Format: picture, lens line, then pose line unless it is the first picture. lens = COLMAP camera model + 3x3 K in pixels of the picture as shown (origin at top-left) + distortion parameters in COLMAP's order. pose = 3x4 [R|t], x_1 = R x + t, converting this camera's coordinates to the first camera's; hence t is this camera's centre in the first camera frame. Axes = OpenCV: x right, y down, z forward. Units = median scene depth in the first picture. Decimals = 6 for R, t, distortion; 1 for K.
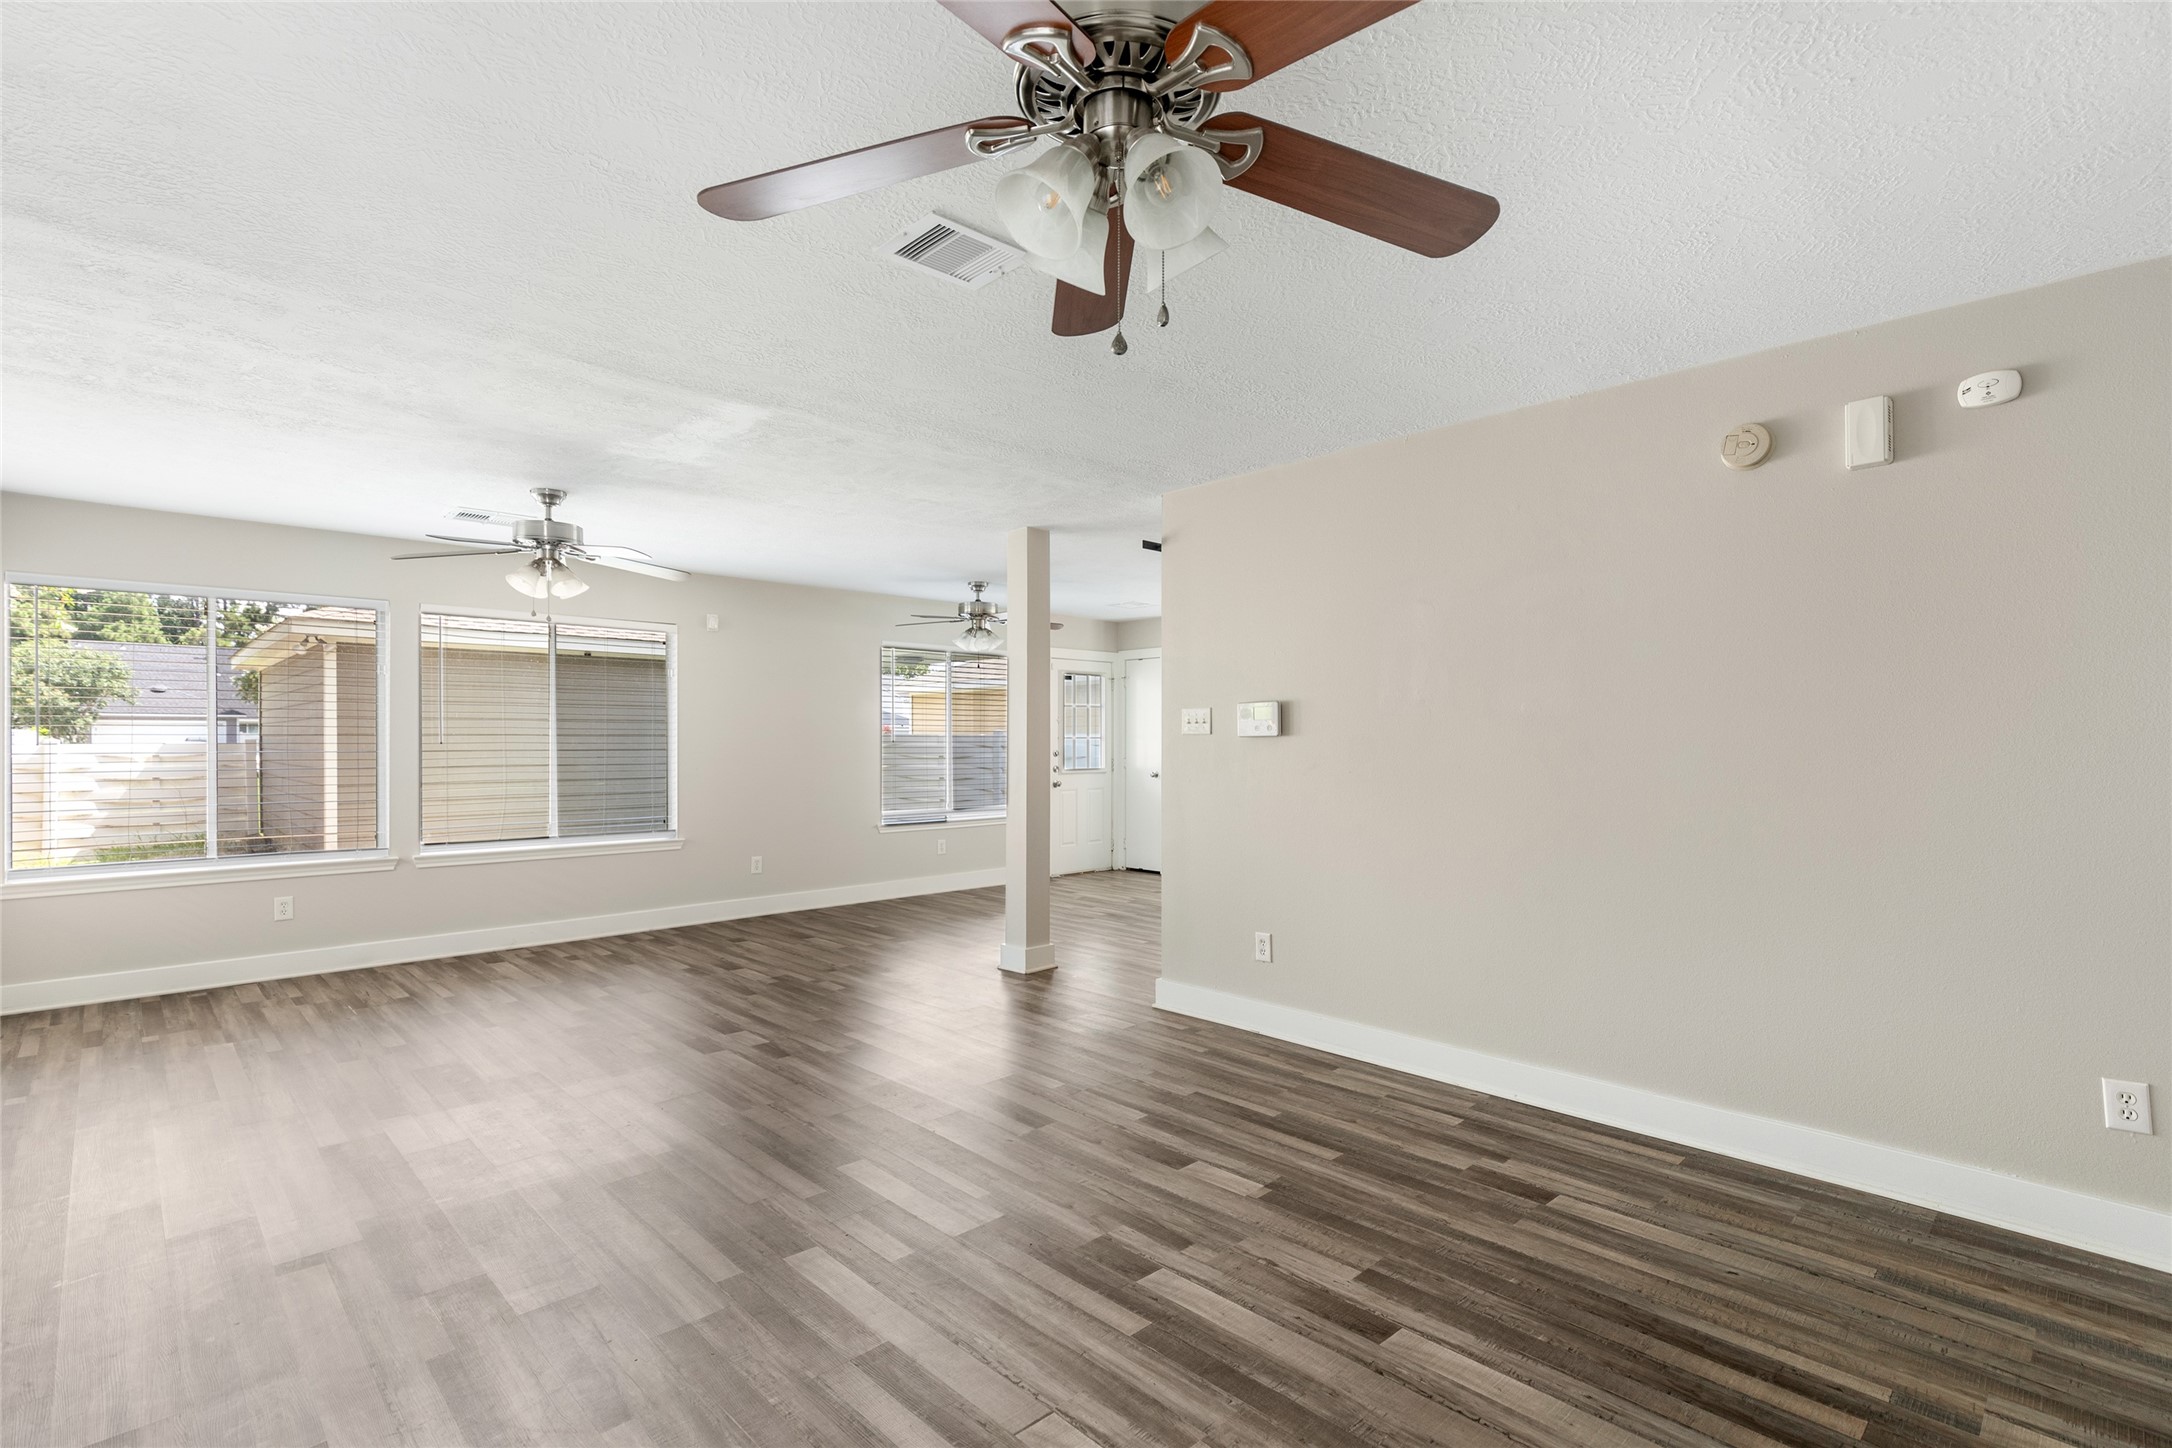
lens RADIAL K [[1004.6, 0, 1086.1], [0, 1004.6, 739.7], [0, 0, 1]] dist [0.014618, -0.004765]
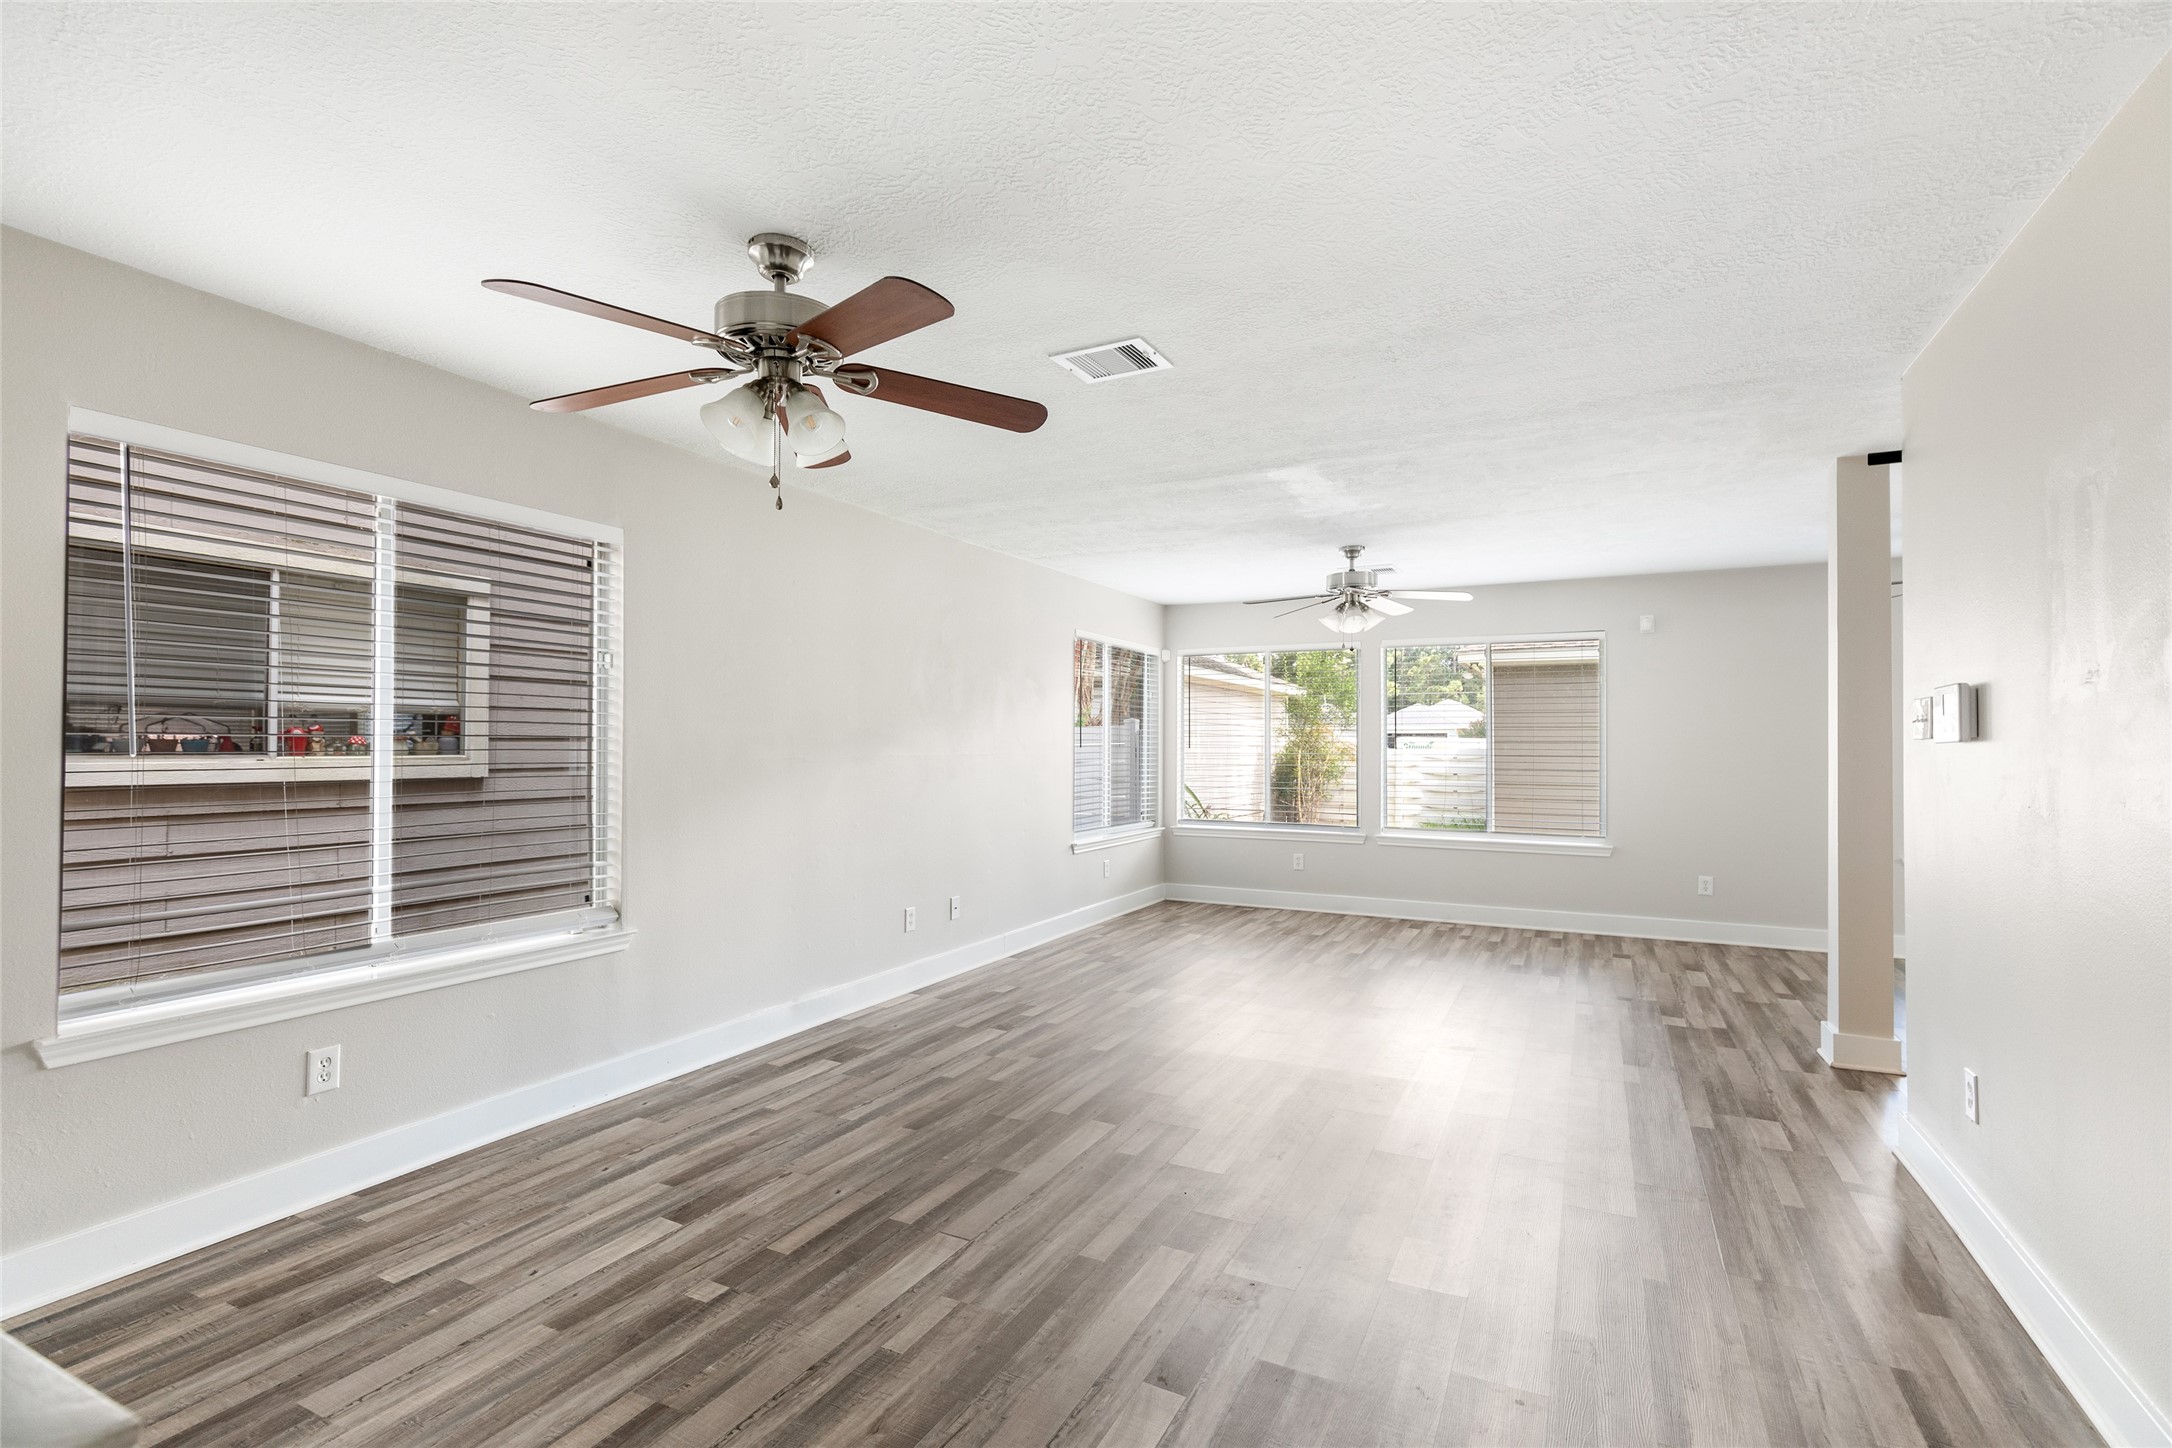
lens RADIAL K [[1002.0, 0, 1099.9], [0, 1002.0, 733.5], [0, 0, 1]] dist [0.003549, 0.000122]
pose [[0.327724, -0.009484, -0.944726, 0.585458], [-0.002864, 0.999935, -0.011031, -0.000542], [0.944769, 0.006321, 0.327675, 0.323058]]
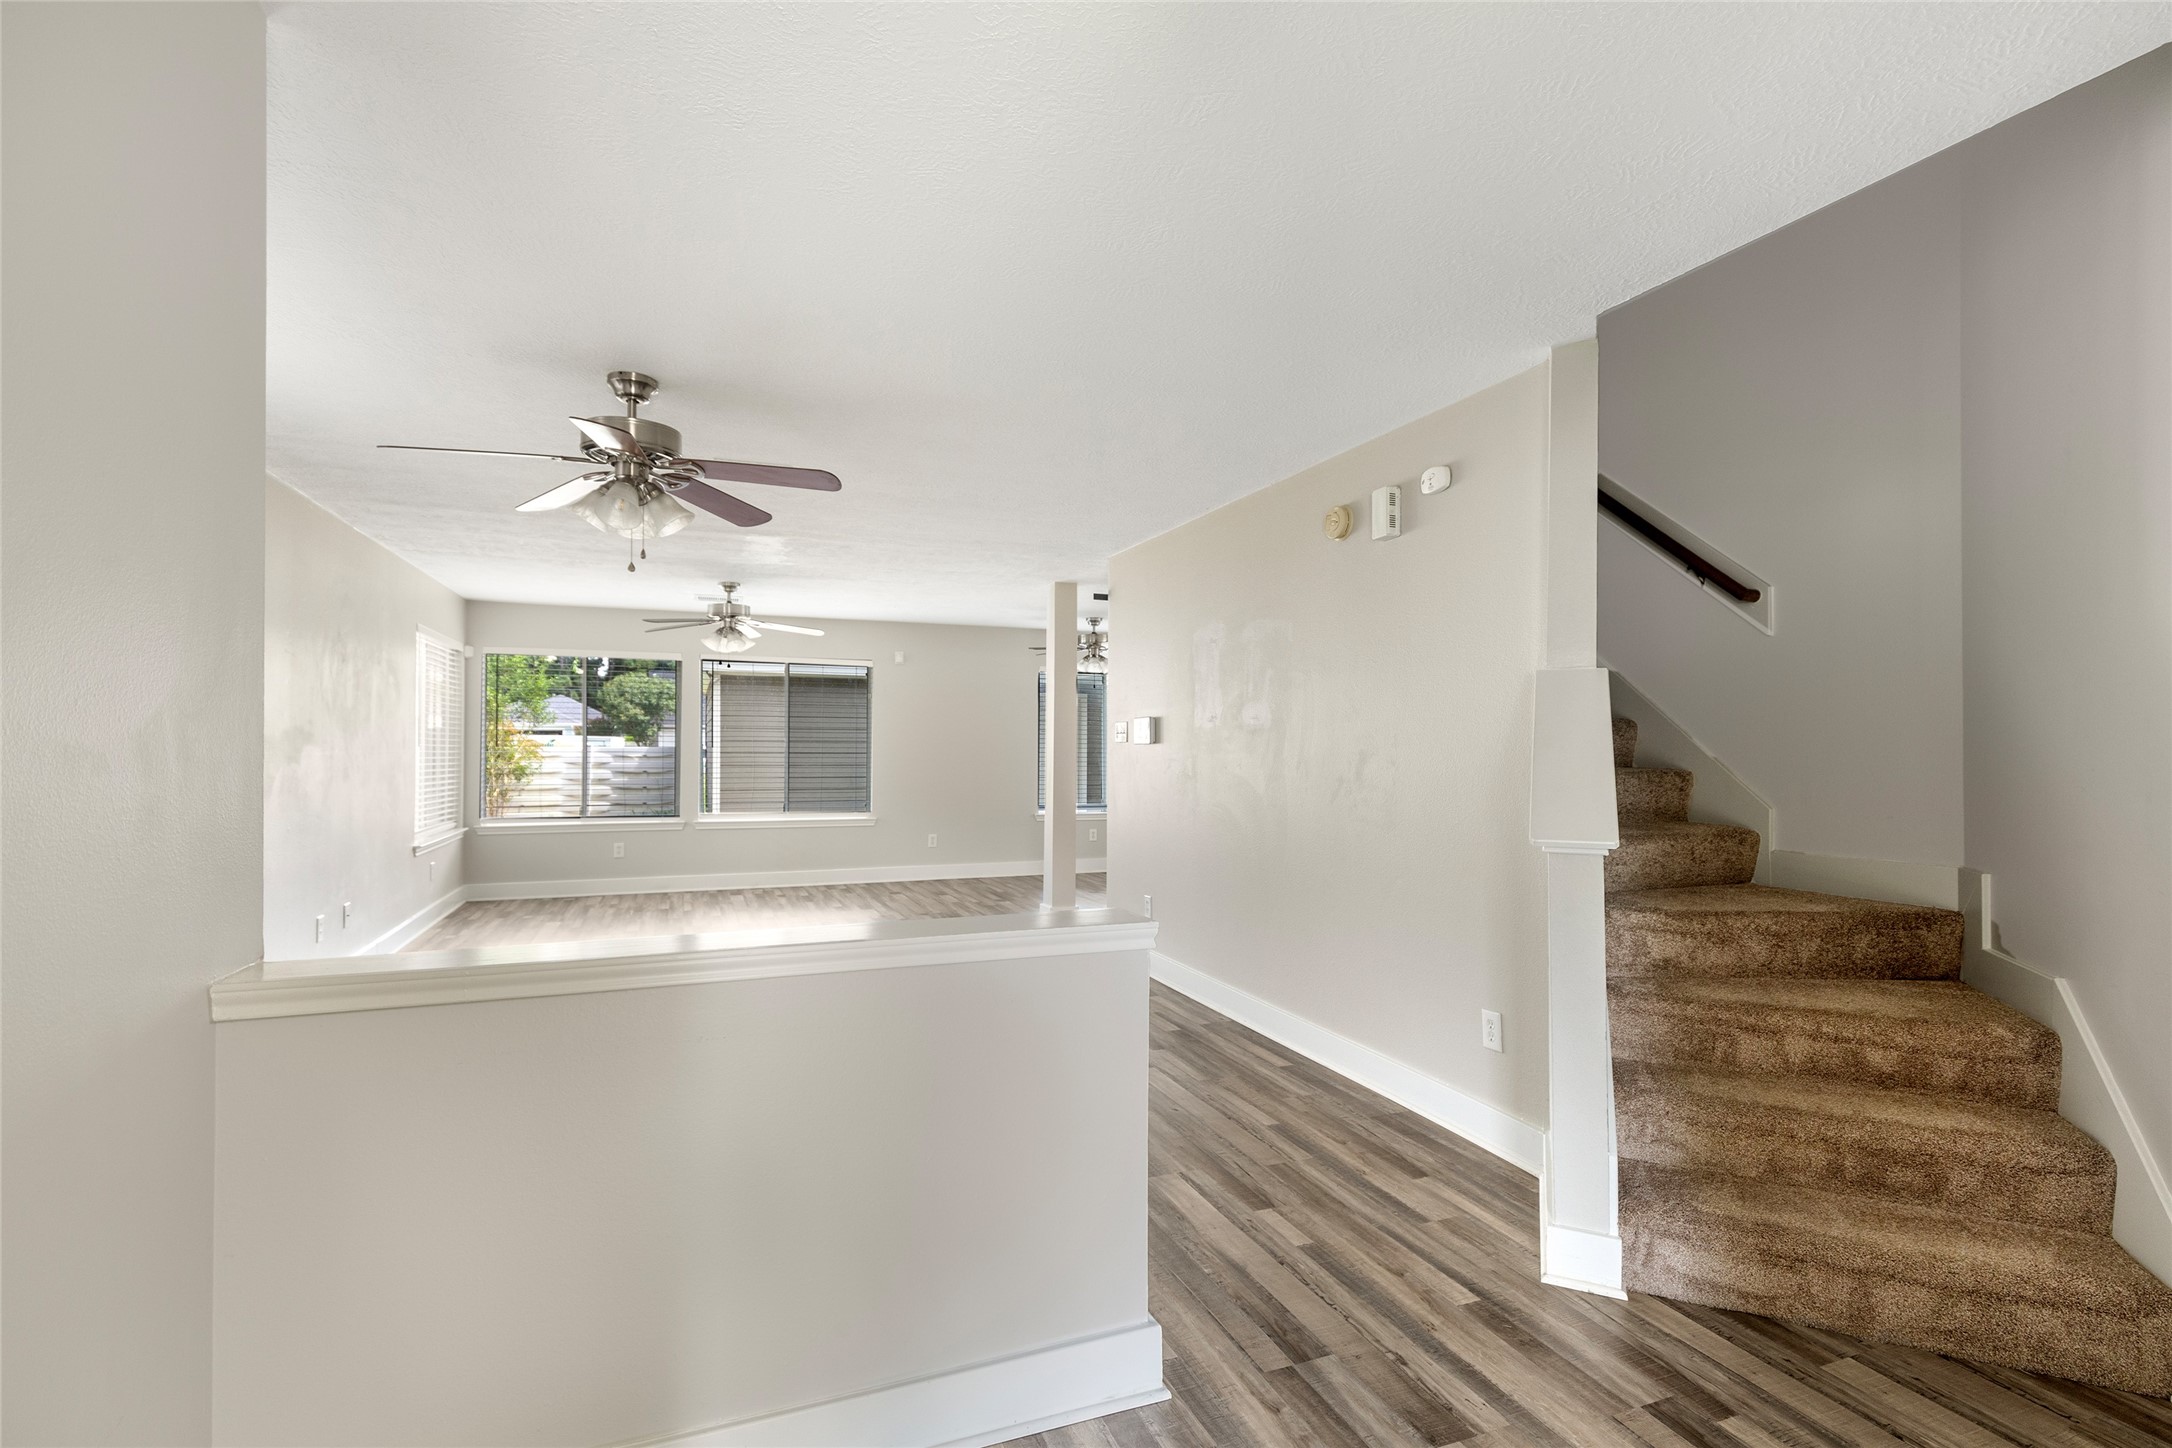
lens RADIAL K [[1002.0, 0, 1099.9], [0, 1002.0, 733.5], [0, 0, 1]] dist [0.003549, 0.000122]
pose [[0.928345, -0.000769, -0.371720, 0.609746], [-0.004103, 0.999916, -0.012316, -0.000619], [0.371698, 0.012959, 0.928263, -0.225527]]
